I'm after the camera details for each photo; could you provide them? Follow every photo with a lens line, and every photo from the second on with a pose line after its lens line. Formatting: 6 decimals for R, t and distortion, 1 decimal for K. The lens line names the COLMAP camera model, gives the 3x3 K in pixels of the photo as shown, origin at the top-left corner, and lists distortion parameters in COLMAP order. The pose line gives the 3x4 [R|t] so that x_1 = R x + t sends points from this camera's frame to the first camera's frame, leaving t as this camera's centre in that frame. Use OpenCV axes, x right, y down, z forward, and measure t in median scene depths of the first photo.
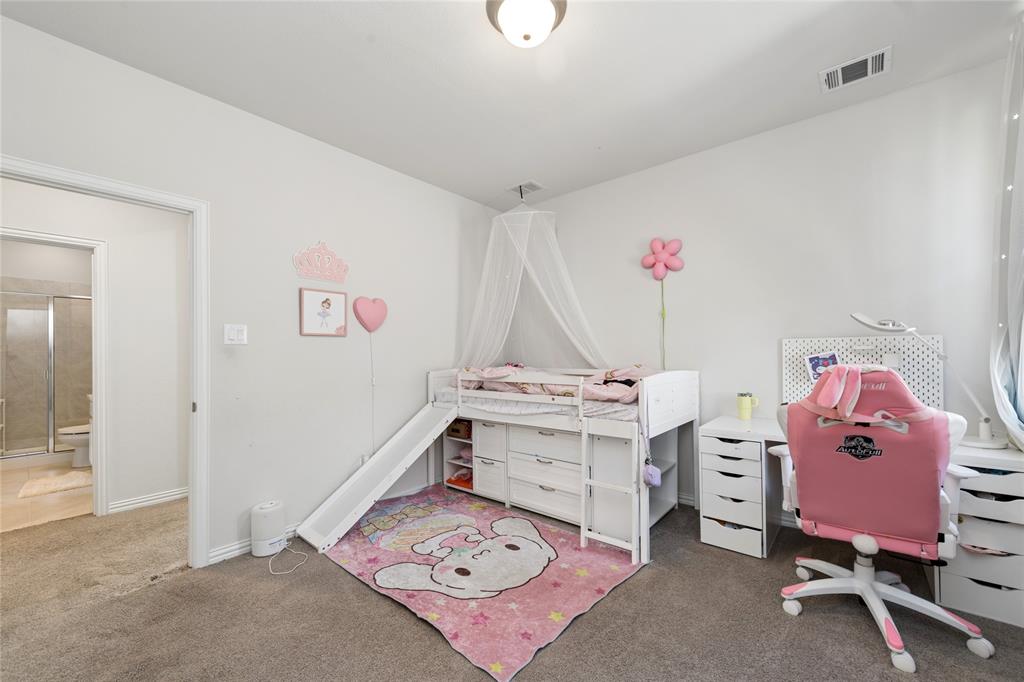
lens RADIAL K [[401.4, 0, 514.1], [0, 401.4, 345.0], [0, 0, 1]] dist [0.009578, -0.002362]
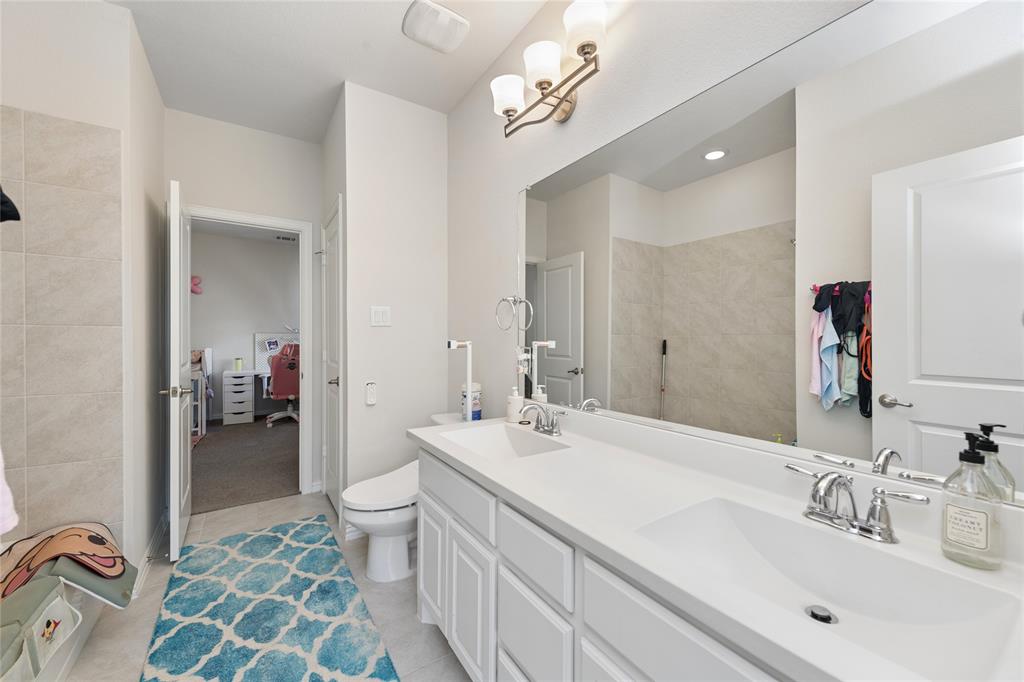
lens RADIAL K [[401.4, 0, 514.3], [0, 401.4, 341.1], [0, 0, 1]] dist [0.009578, -0.002362]
pose [[0.268260, 0.013151, 0.963257, -1.273300], [-0.019879, 0.999769, -0.008114, 0.019917], [-0.963141, -0.016972, 0.268460, -1.138205]]
